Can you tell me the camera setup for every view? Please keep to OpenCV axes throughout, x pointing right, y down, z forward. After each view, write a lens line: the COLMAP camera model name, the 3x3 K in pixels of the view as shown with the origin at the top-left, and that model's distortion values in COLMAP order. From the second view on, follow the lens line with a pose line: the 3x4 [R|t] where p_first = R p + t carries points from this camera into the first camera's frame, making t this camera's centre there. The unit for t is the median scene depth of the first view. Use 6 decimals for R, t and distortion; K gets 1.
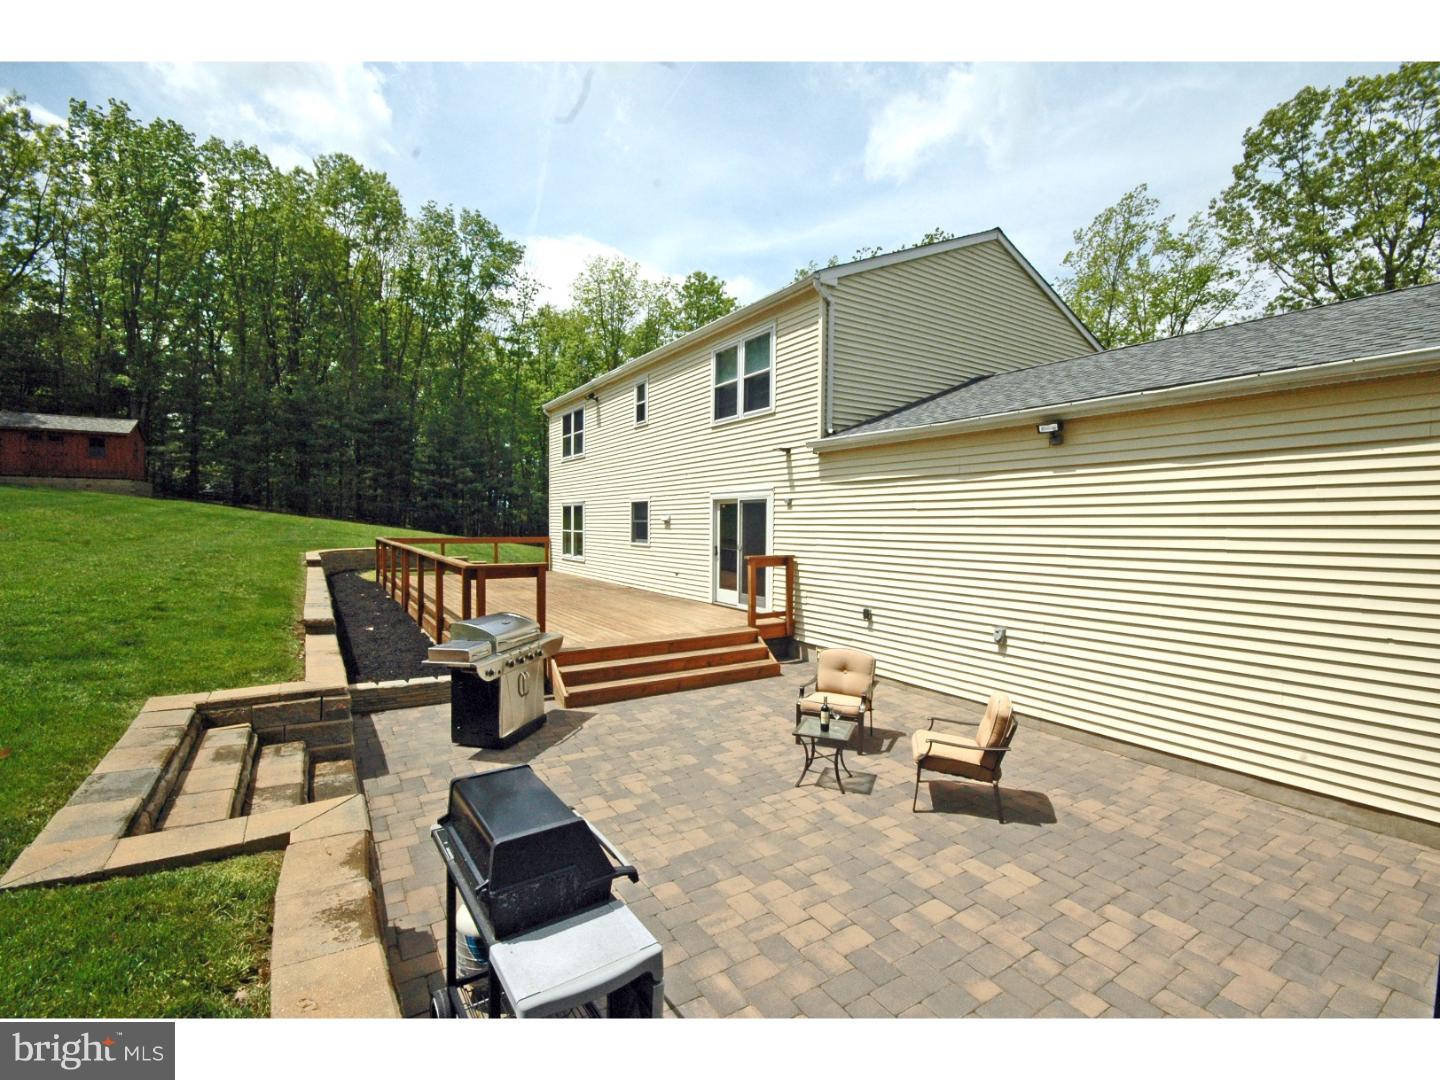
lens RADIAL K [[639.3, 0, 727.6], [0, 639.3, 537.2], [0, 0, 1]] dist [-0.014592, -0.002049]
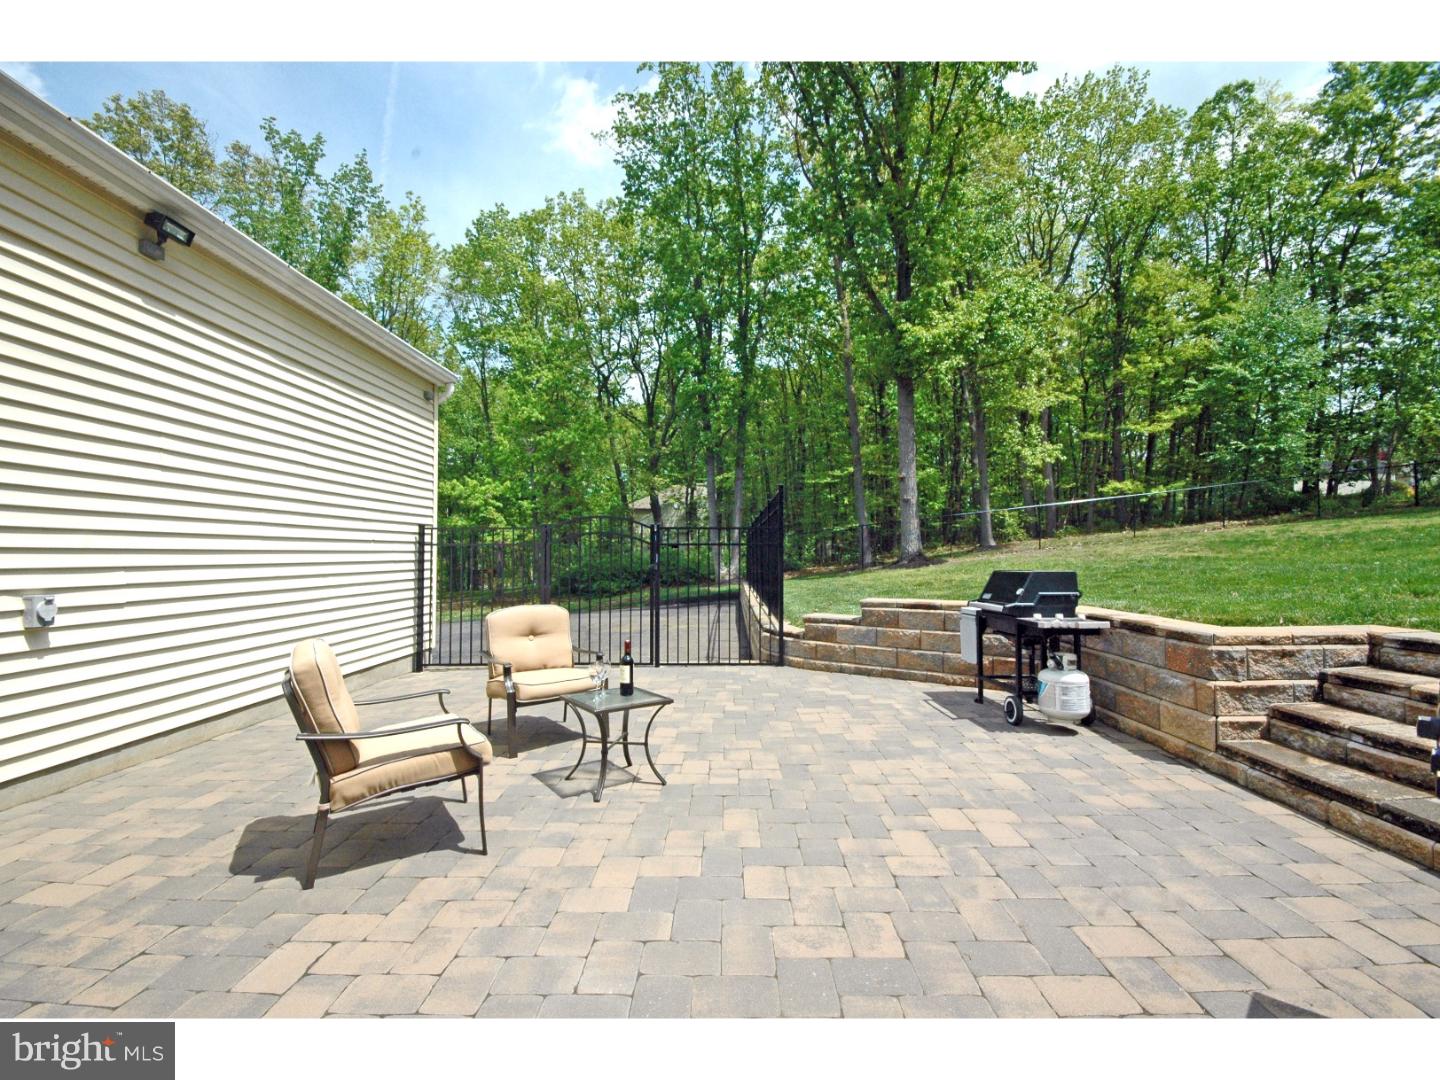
lens RADIAL K [[639.3, 0, 715.8], [0, 639.3, 551.2], [0, 0, 1]] dist [-0.014592, -0.002049]
pose [[-0.828621, -0.004058, 0.559796, -0.126705], [0.004651, 0.999889, 0.014133, 0.063874], [-0.559791, 0.014315, -0.828510, 0.648811]]
